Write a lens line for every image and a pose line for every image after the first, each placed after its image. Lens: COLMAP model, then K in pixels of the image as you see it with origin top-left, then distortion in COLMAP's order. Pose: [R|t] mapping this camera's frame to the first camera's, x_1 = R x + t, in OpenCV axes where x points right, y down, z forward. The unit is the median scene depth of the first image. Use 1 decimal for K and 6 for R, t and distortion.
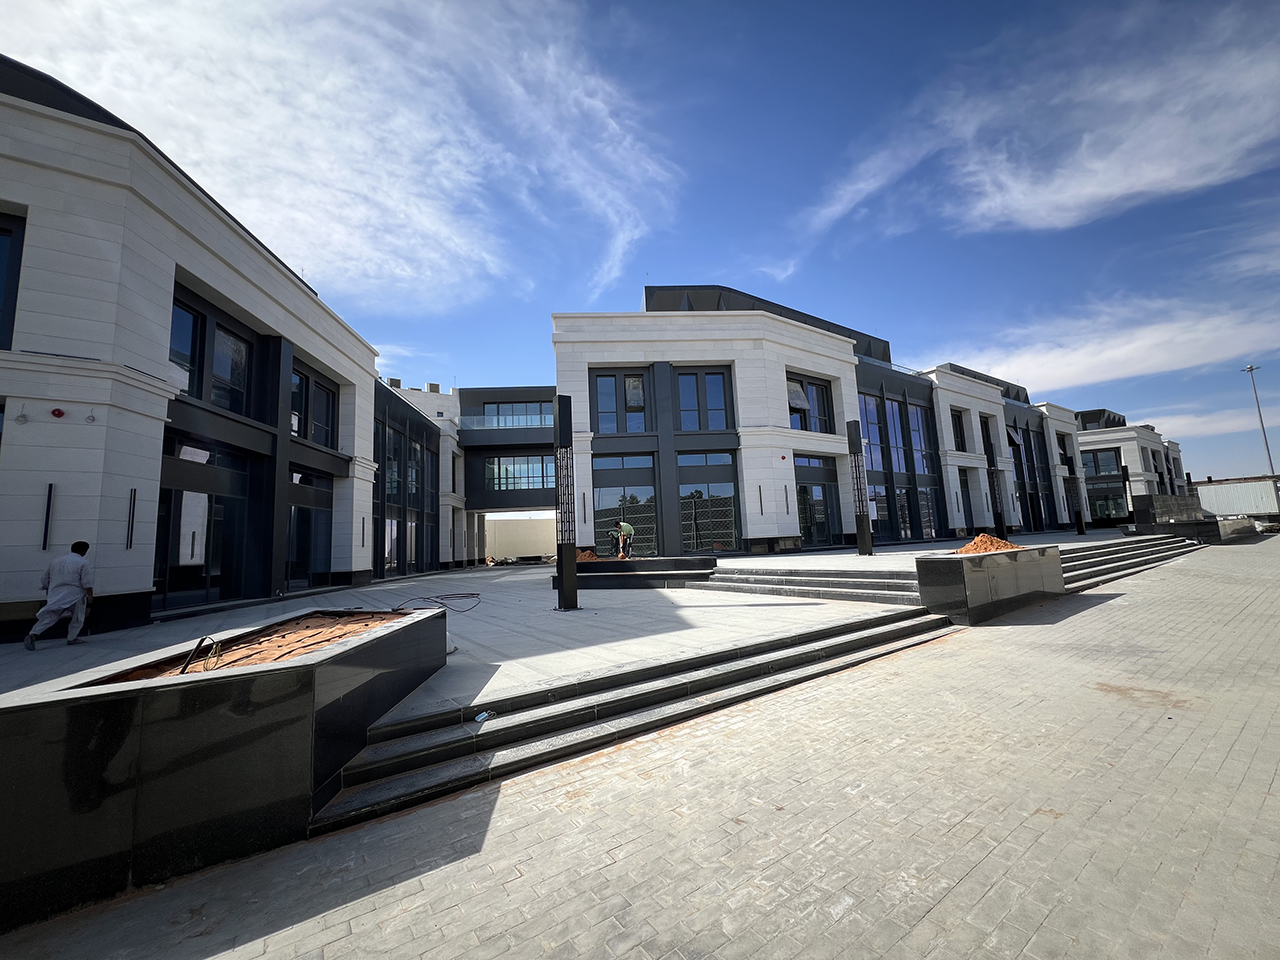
lens RADIAL K [[506.1, 0, 640.0], [0, 506.1, 480.0], [0, 0, 1]] dist [-0.000241, 0.000009]
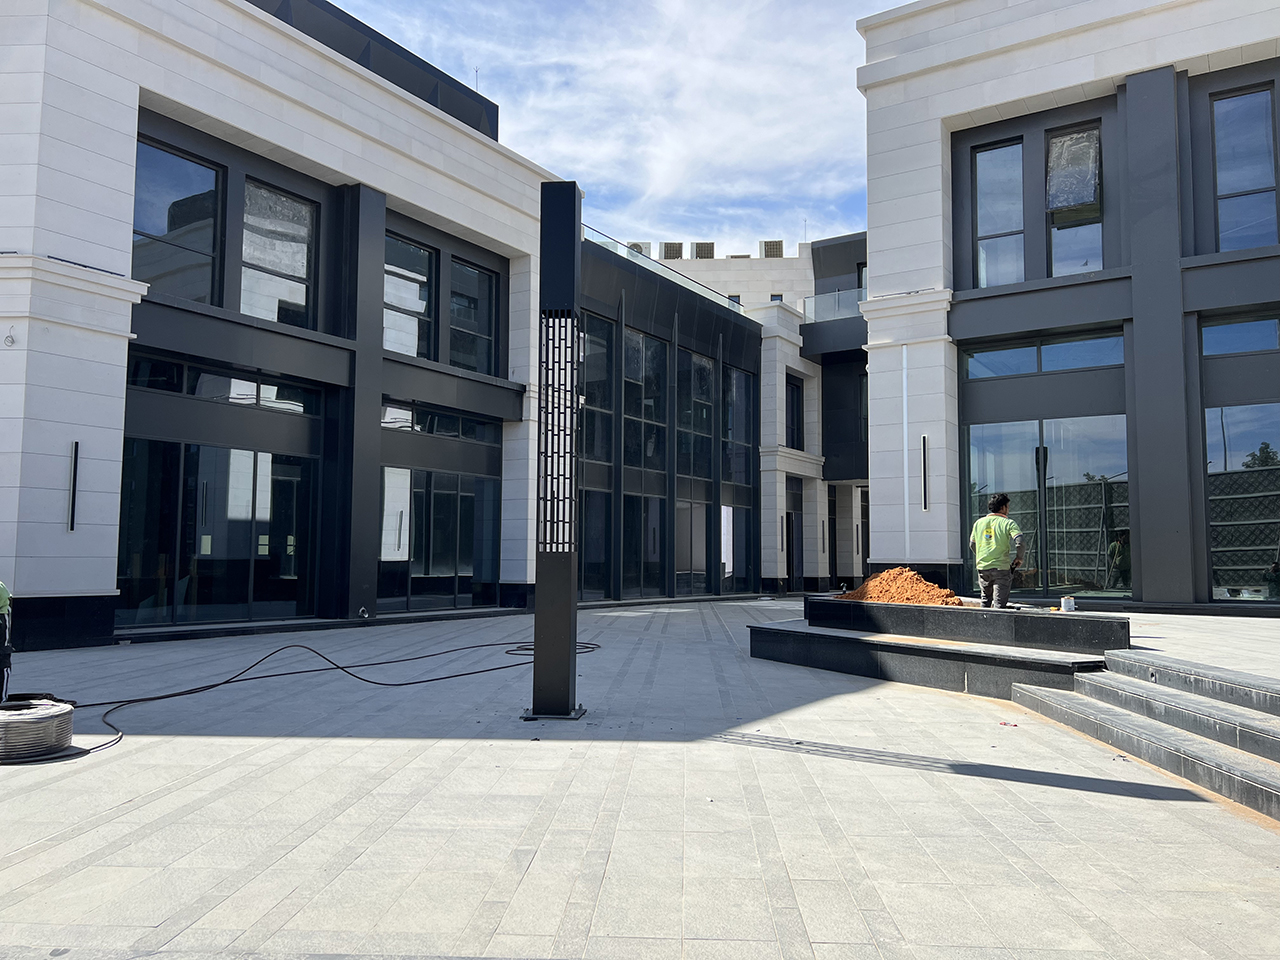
lens RADIAL K [[967.1, 0, 640.0], [0, 967.1, 480.0], [0, 0, 1]] dist [0.026248, -0.002327]
pose [[0.792989, 0.000815, -0.609236, 0.208399], [0.031843, 0.998577, 0.042783, 0.020370], [0.608404, -0.053327, 0.791834, 0.239251]]
